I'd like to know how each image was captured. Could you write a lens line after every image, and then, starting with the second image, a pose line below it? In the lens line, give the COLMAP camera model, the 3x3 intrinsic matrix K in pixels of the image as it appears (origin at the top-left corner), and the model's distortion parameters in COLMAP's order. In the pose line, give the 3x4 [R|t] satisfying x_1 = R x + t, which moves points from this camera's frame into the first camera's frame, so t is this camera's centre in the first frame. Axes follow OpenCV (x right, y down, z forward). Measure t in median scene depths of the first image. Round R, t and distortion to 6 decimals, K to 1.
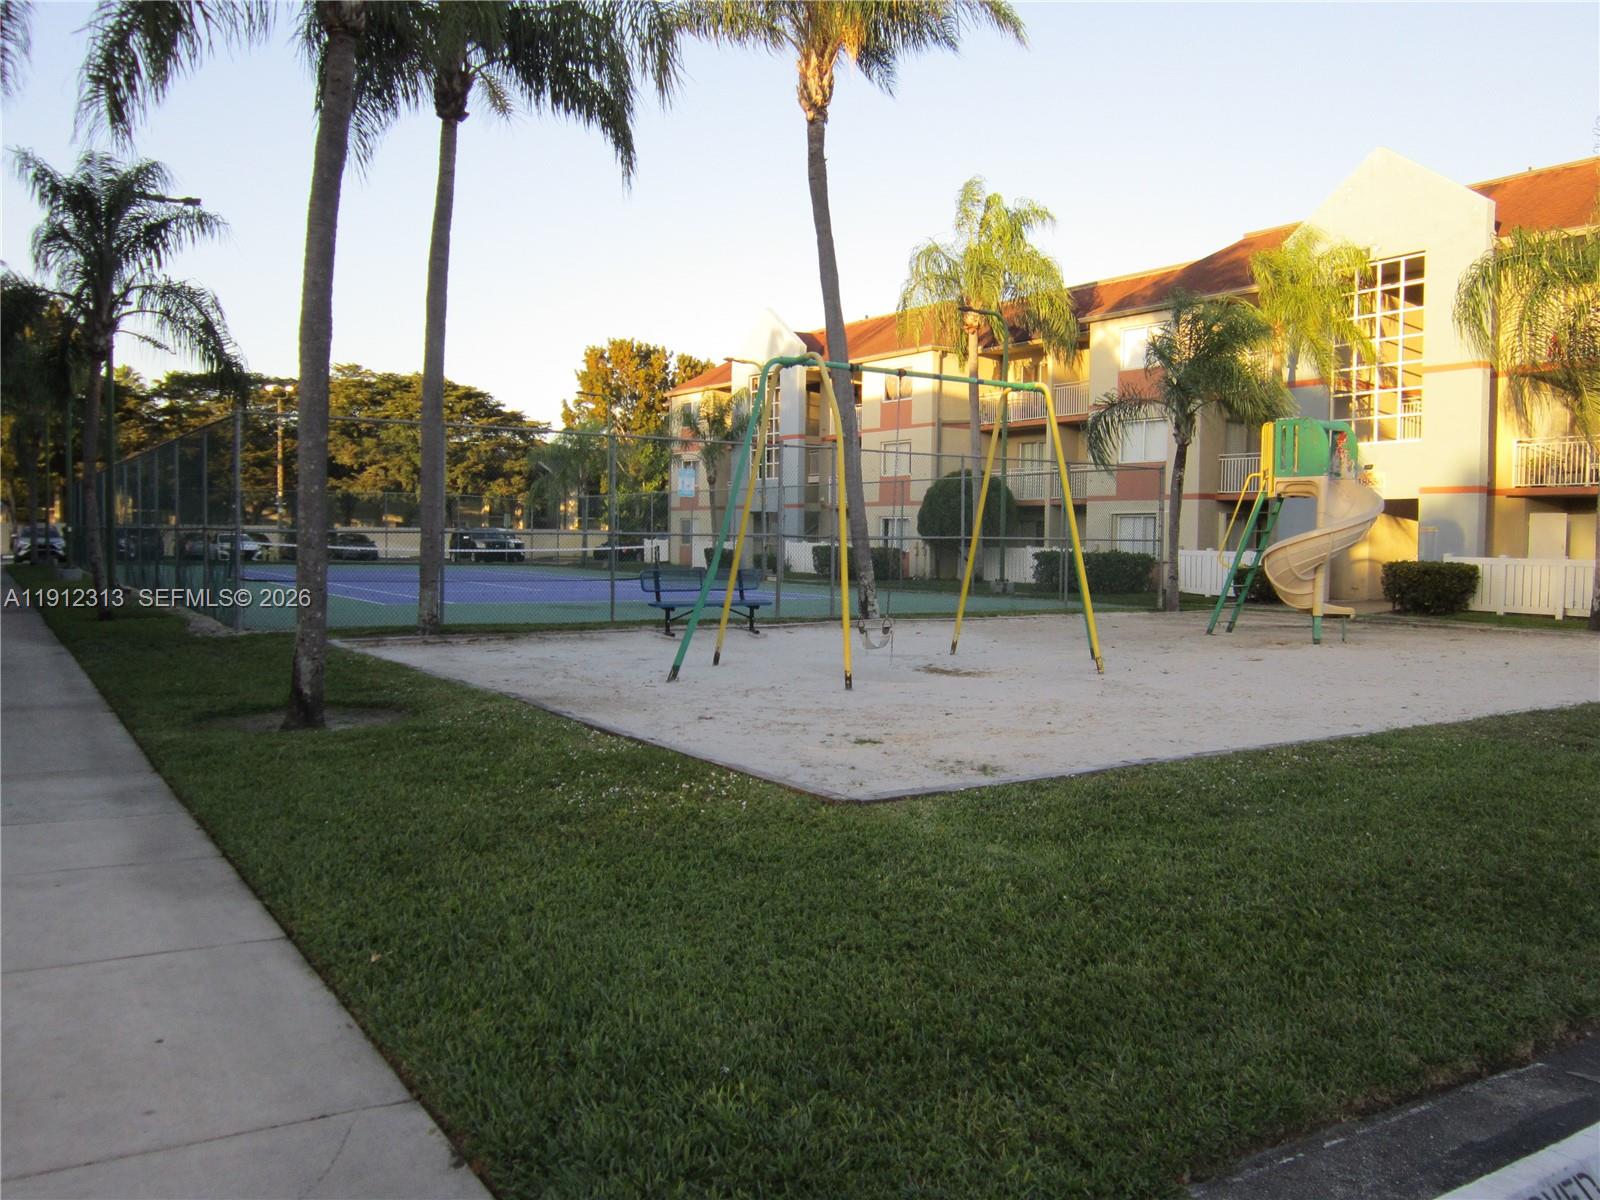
lens RADIAL K [[1301.8, 0, 800.0], [0, 1301.8, 600.0], [0, 0, 1]] dist [-0.039201, 0.006628]
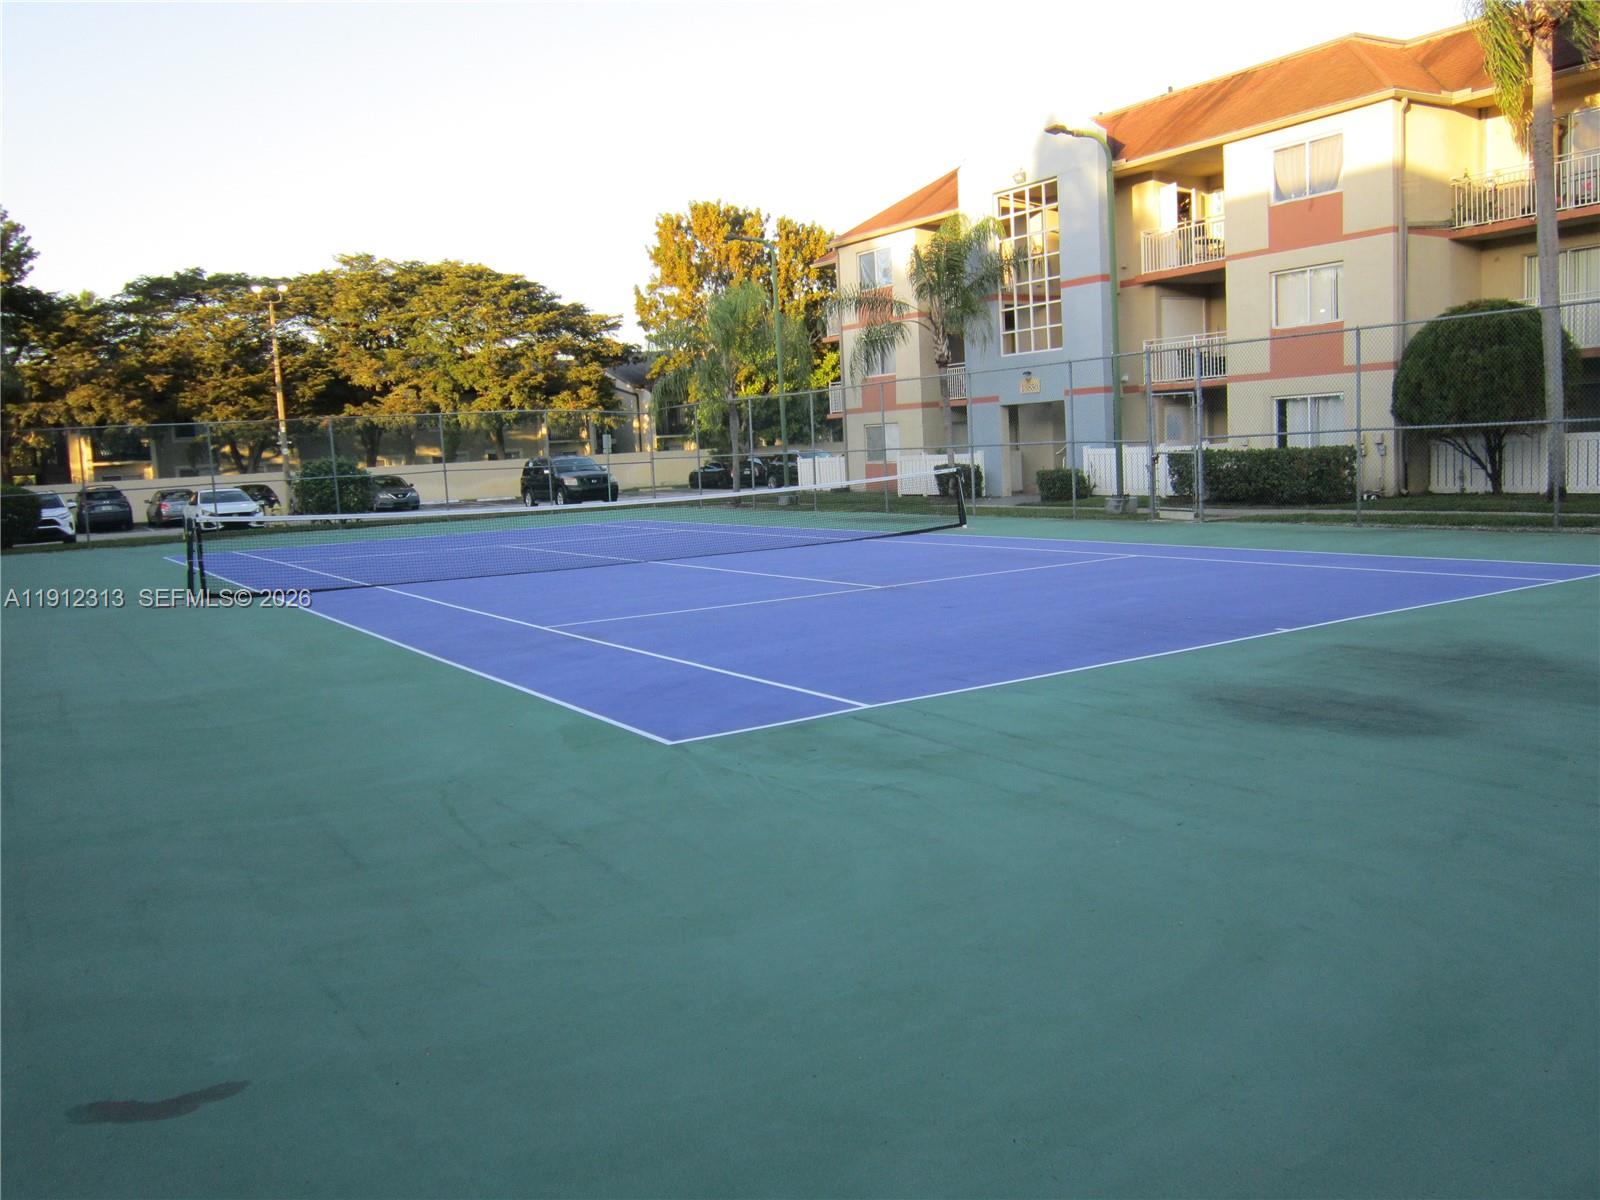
lens RADIAL K [[1277.6, 0, 804.4], [0, 1277.6, 587.5], [0, 0, 1]] dist [-0.033232, -0.002891]
pose [[0.997914, -0.064387, -0.004590, -0.094572], [0.064549, 0.995952, 0.062563, -0.015748], [0.000543, -0.062728, 0.998030, 0.239404]]
